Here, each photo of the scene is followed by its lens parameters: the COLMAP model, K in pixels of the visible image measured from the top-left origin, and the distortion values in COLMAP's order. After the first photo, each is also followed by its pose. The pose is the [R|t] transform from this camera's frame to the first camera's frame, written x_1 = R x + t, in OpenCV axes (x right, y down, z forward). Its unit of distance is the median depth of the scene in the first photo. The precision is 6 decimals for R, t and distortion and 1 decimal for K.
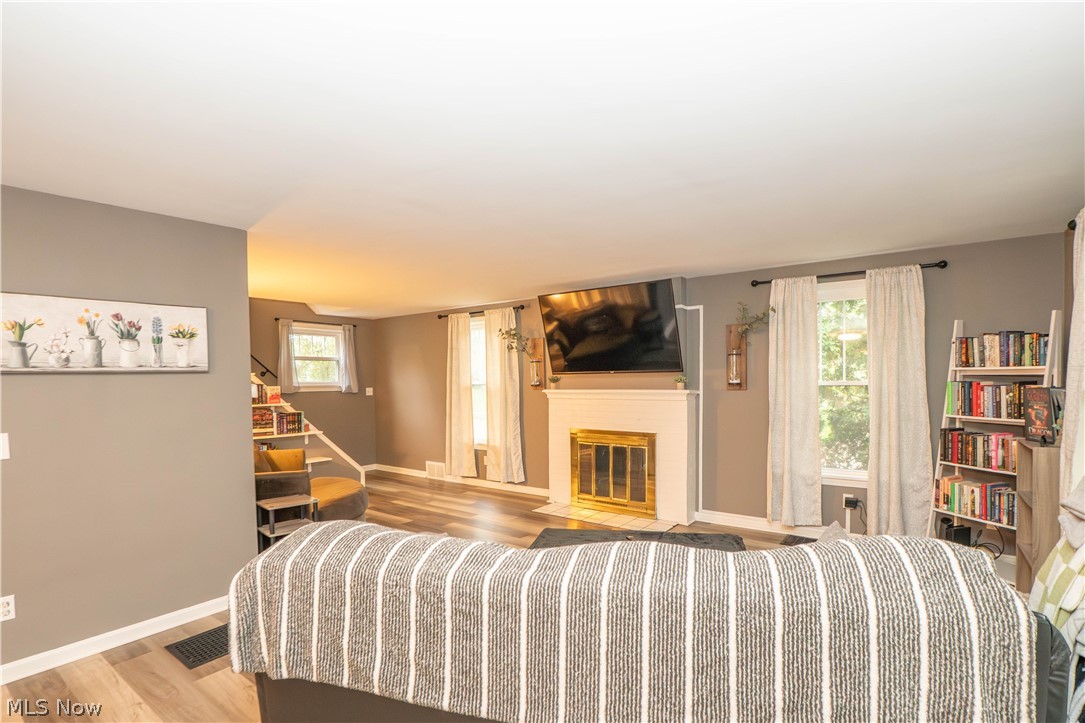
lens RADIAL K [[544.6, 0, 529.6], [0, 544.6, 399.8], [0, 0, 1]] dist [-0.019421, 0.000808]
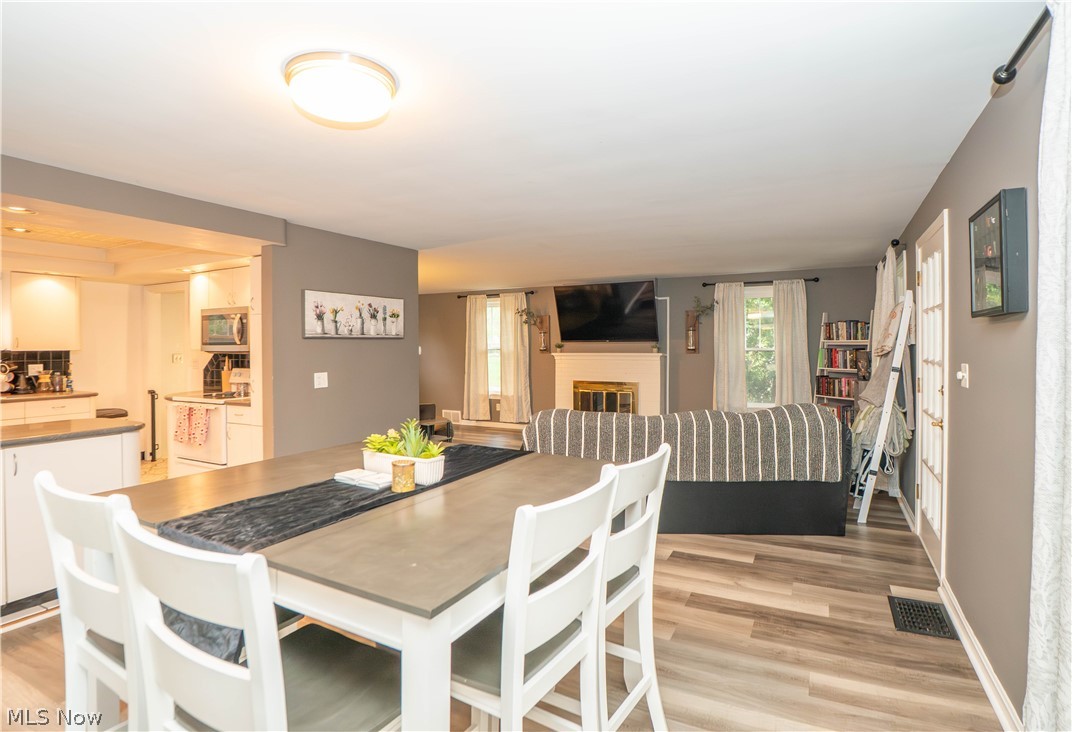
lens RADIAL K [[547.5, 0, 513.8], [0, 547.5, 353.8], [0, 0, 1]] dist [0.000720, 0.000108]
pose [[0.990290, 0.007163, 0.138829, -0.412467], [-0.003537, 0.999647, -0.026351, 0.031350], [-0.138969, 0.025604, 0.989966, -0.567633]]
